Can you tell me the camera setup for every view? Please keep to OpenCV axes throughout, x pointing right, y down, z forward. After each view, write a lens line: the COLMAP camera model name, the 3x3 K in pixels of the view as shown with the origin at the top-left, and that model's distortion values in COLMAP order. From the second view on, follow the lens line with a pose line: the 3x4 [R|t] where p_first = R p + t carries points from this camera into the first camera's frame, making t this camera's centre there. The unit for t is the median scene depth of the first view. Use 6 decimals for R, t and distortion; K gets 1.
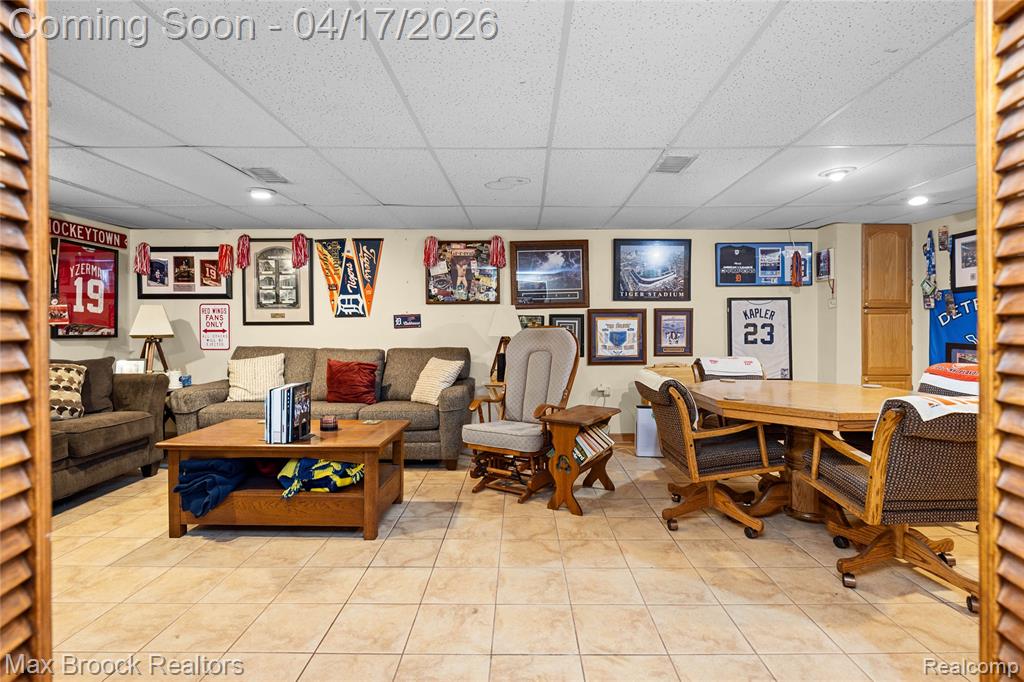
lens RADIAL K [[482.1, 0, 513.5], [0, 482.1, 331.9], [0, 0, 1]] dist [-0.001747, -0.000417]
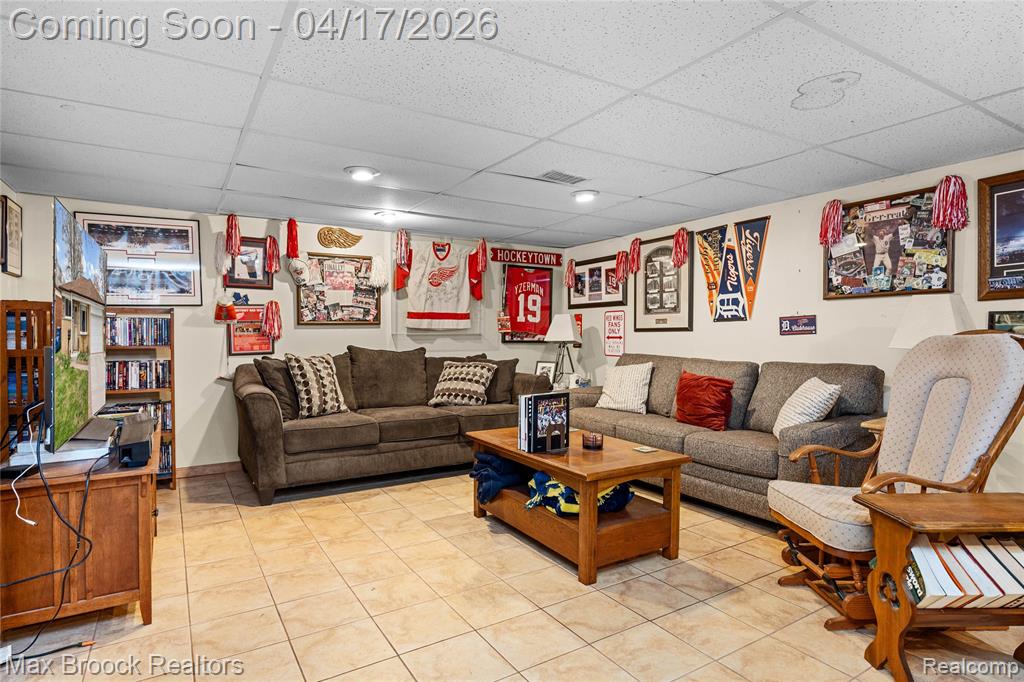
lens RADIAL K [[539.8, 0, 513.7], [0, 539.8, 349.4], [0, 0, 1]] dist [0.000302, 0.000219]
pose [[0.545976, 0.021951, -0.837513, 0.227001], [-0.006898, 0.999741, 0.021705, -0.000523], [0.837772, -0.006073, 0.545986, 0.203454]]
